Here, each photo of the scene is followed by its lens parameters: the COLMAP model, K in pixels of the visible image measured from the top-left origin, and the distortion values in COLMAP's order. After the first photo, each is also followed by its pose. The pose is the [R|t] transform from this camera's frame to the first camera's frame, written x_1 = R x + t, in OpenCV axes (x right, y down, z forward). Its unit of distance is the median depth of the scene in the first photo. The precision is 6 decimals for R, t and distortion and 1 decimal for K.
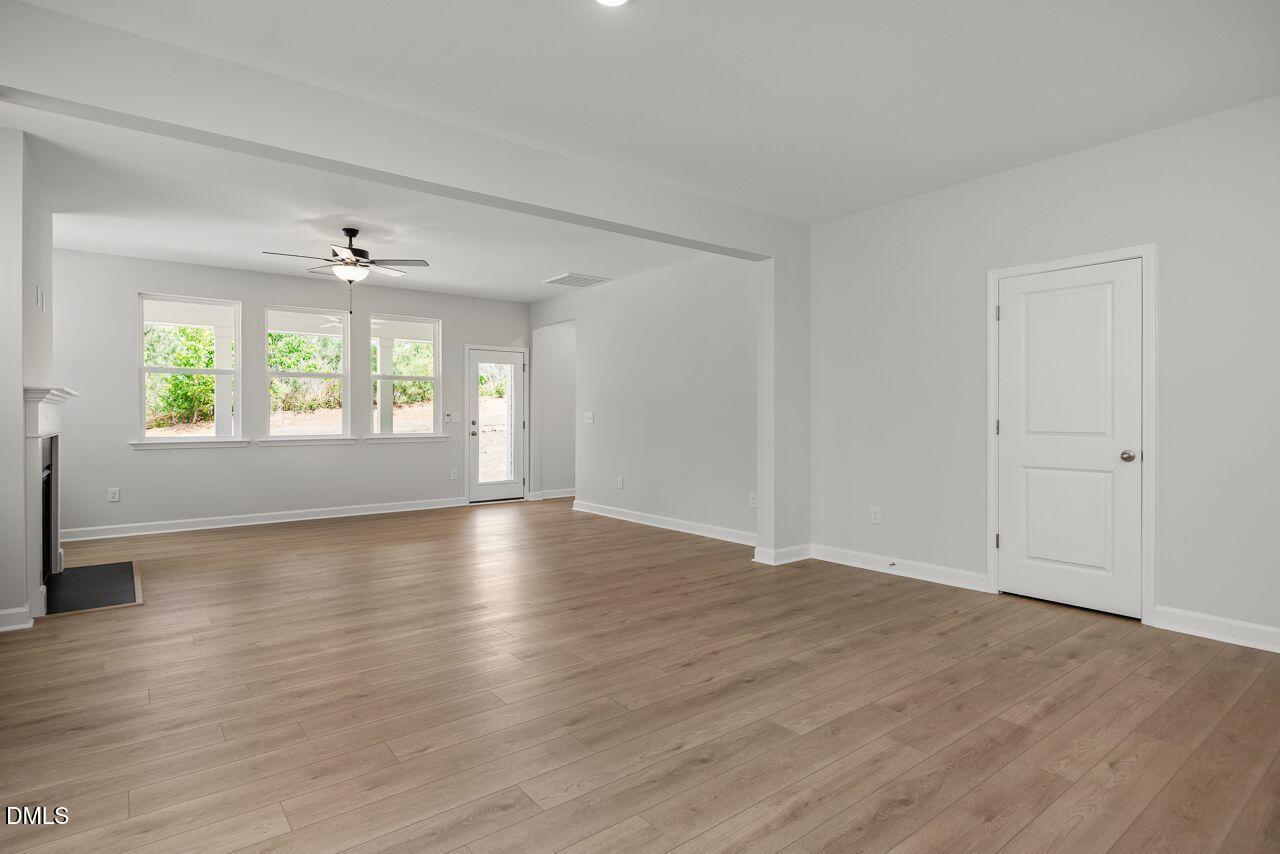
lens RADIAL K [[597.2, 0, 592.8], [0, 597.2, 427.5], [0, 0, 1]] dist [0.011816, 0.000556]
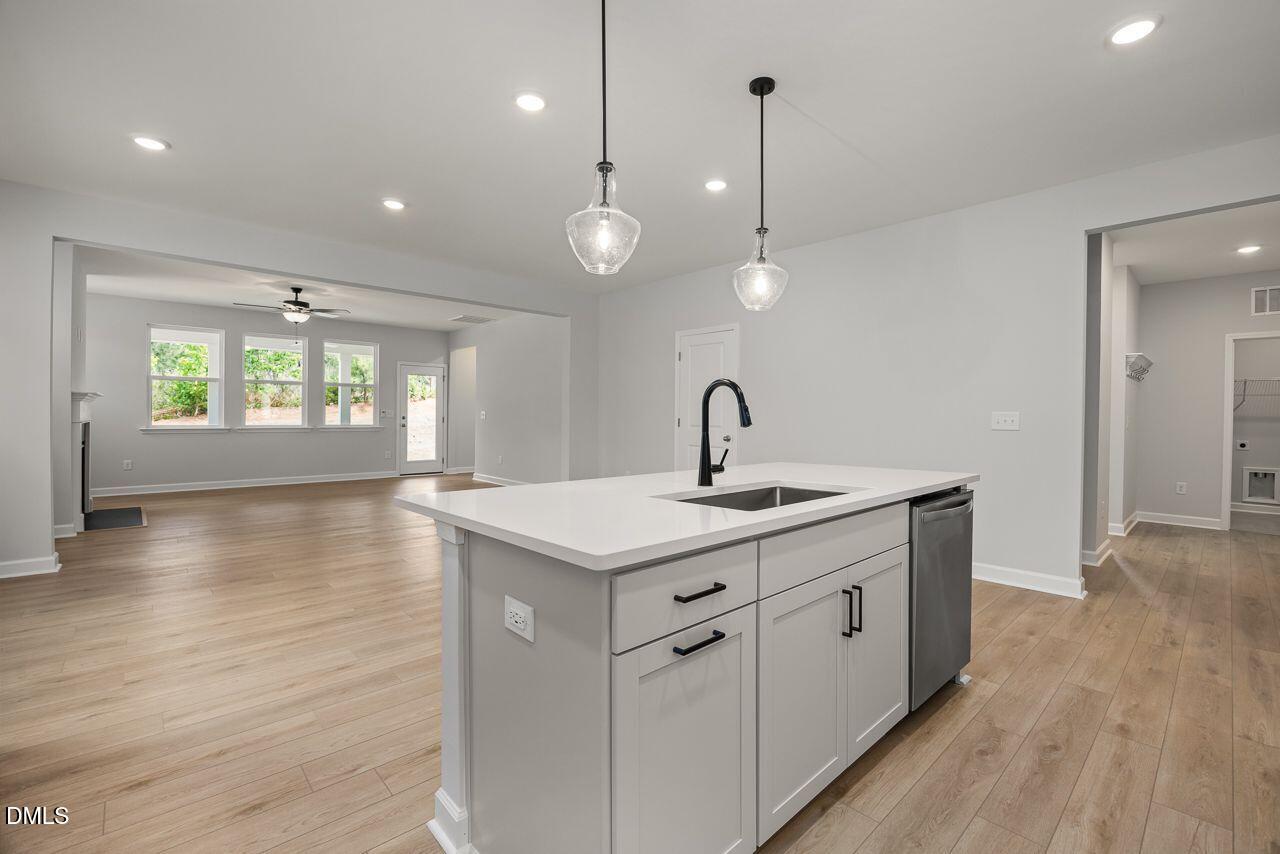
lens RADIAL K [[542.2, 0, 640.0], [0, 542.2, 427.0], [0, 0, 1]] dist [-0.001257, -0.000111]
pose [[0.996164, 0.009221, 0.087022, 0.267289], [-0.009518, 0.999950, 0.003003, 0.005449], [-0.086990, -0.003820, 0.996202, -0.341043]]
